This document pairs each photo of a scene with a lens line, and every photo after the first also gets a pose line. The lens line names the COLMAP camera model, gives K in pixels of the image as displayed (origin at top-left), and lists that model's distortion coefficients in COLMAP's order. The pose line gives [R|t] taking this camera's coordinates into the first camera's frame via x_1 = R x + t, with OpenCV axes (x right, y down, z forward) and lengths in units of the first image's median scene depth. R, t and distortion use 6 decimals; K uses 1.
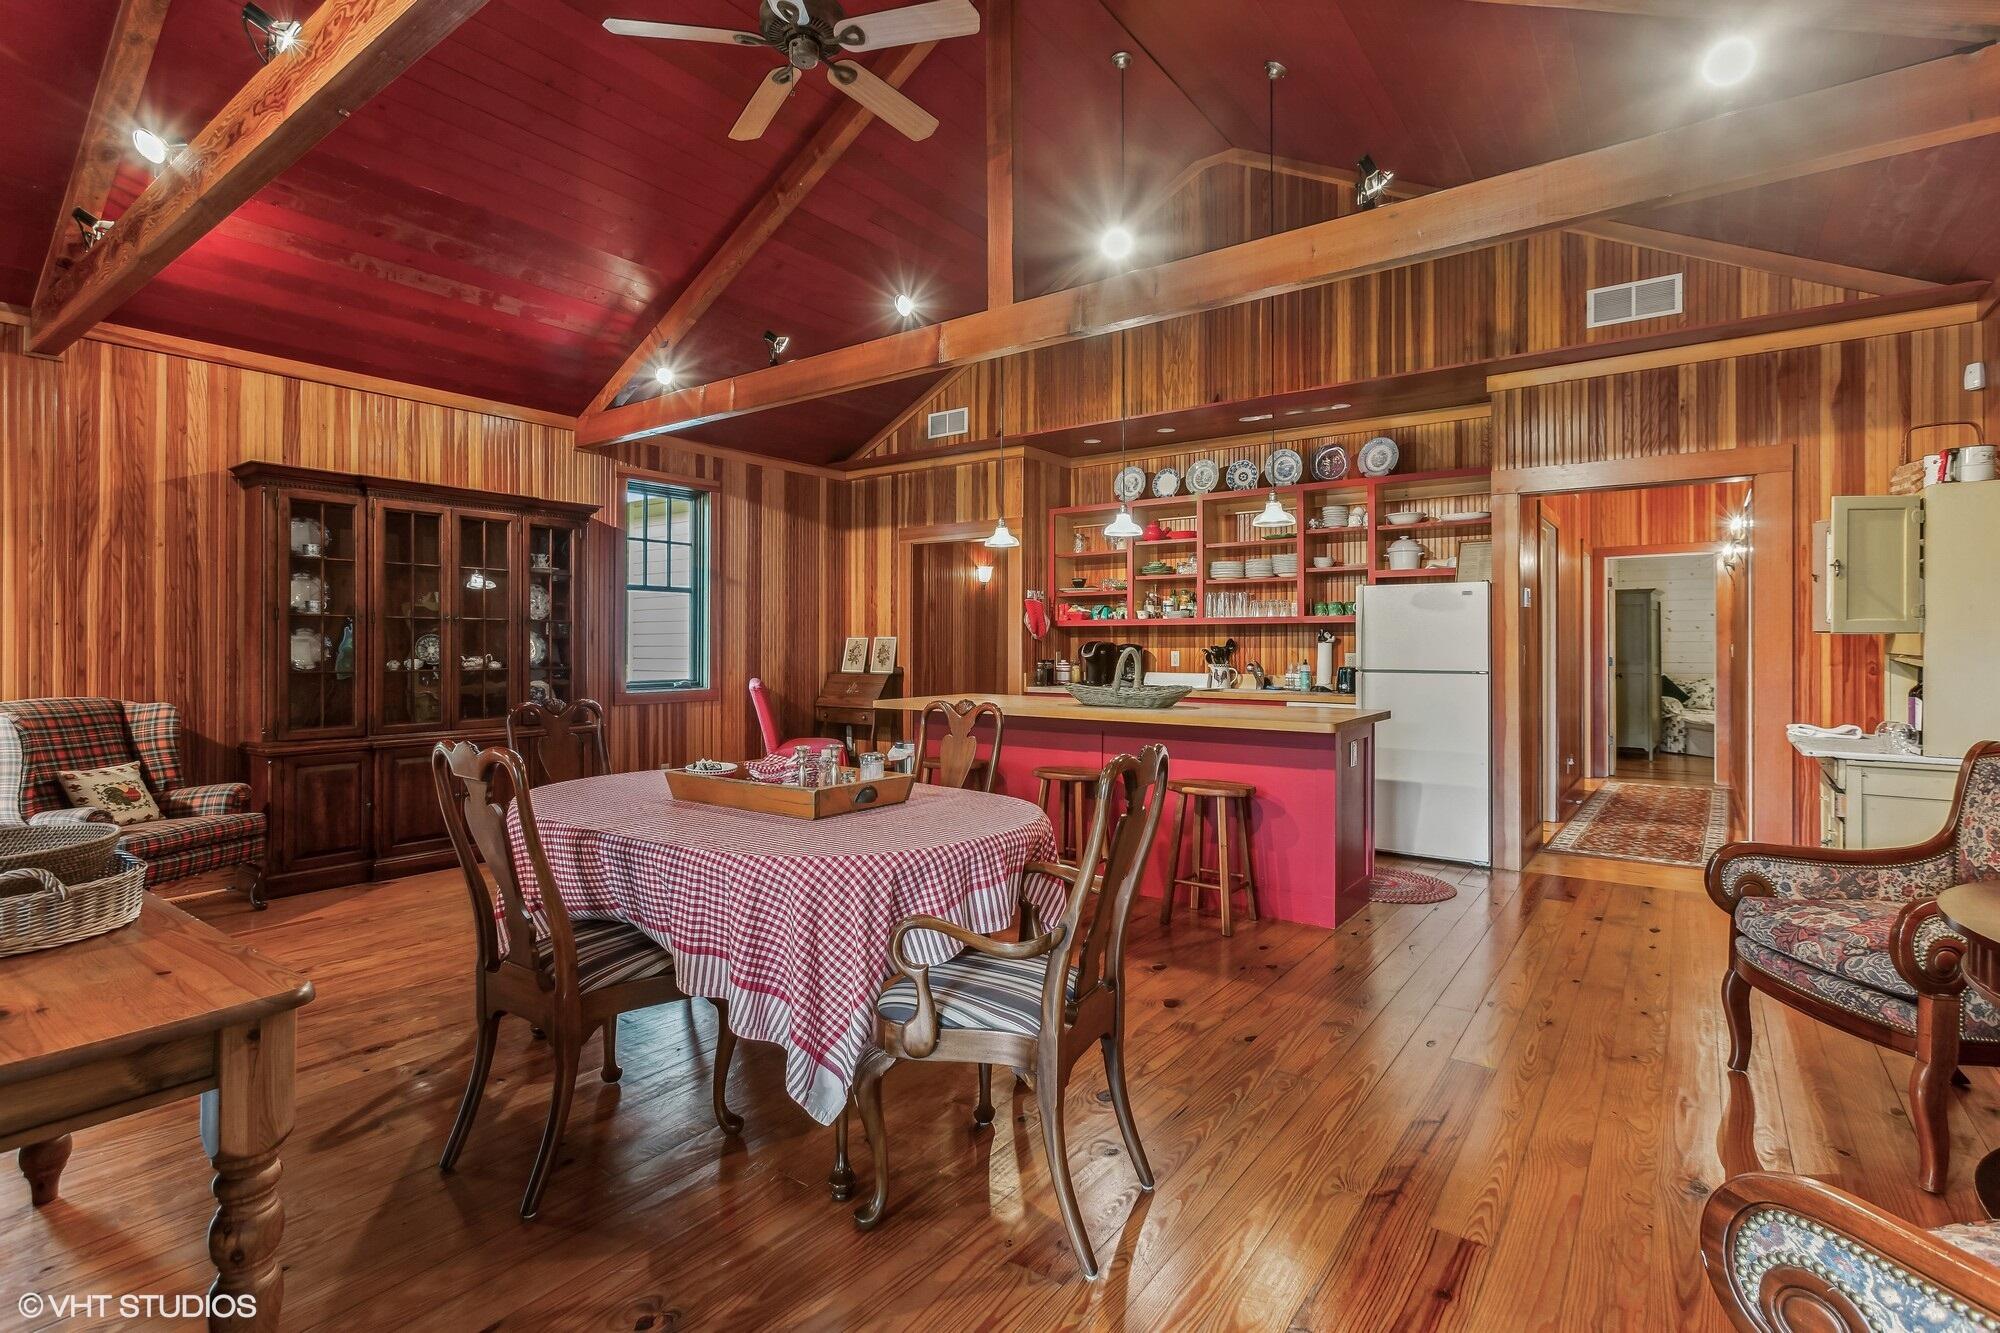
lens RADIAL K [[940.1, 0, 1000.0], [0, 940.1, 666.5], [0, 0, 1]] dist [0.002285, 0.000674]
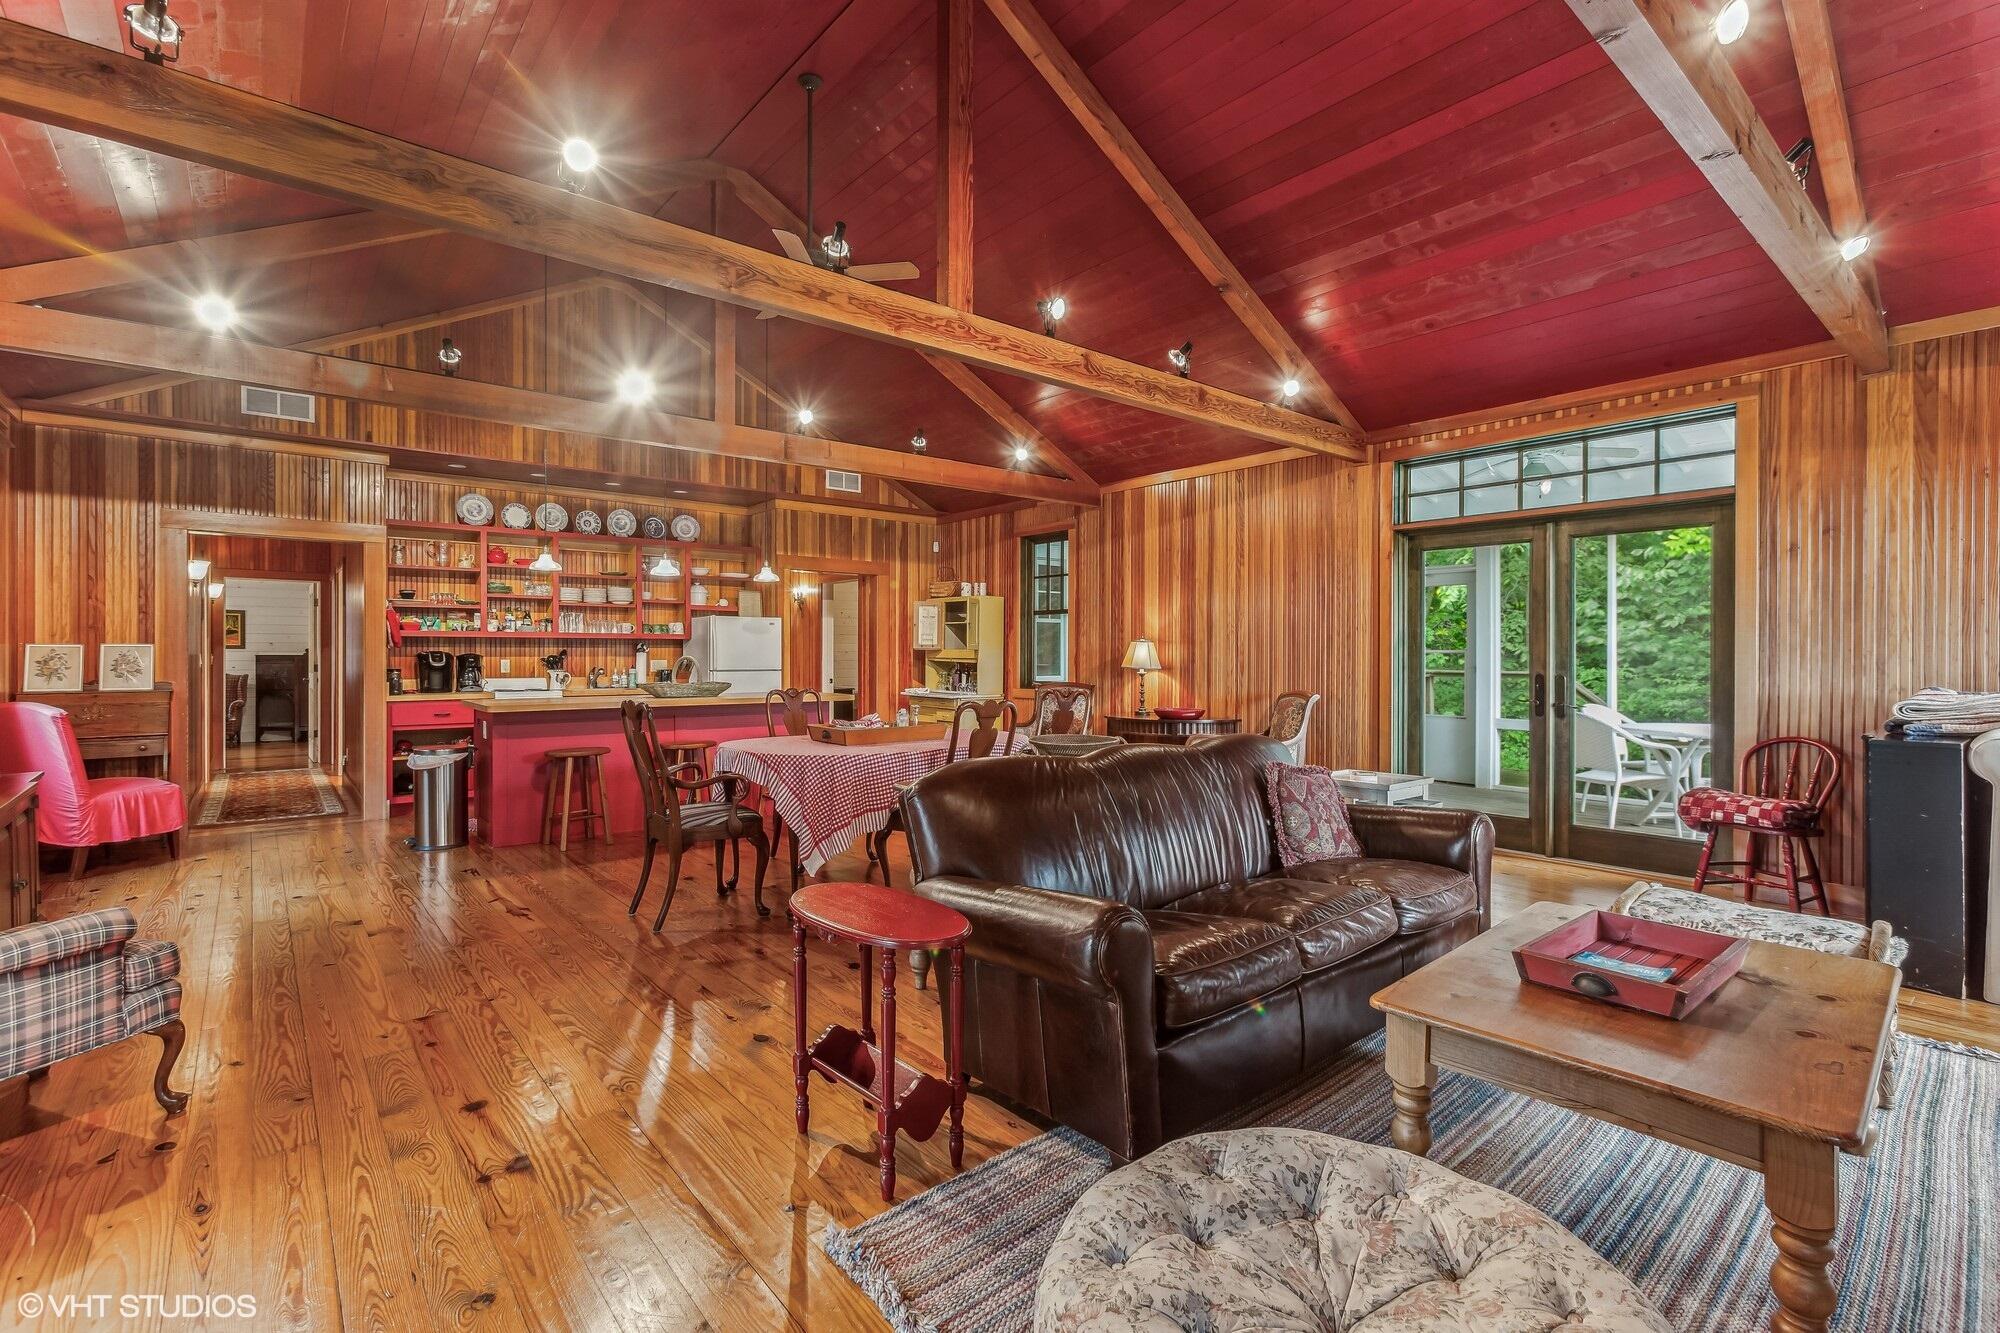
lens RADIAL K [[940.1, 0, 1000.0], [0, 940.1, 666.5], [0, 0, 1]] dist [0.002285, 0.000674]
pose [[0.258915, -0.008472, 0.965863, -0.824232], [0.026749, 0.999641, 0.001597, 0.007138], [-0.965530, 0.025422, 0.259049, 0.119031]]
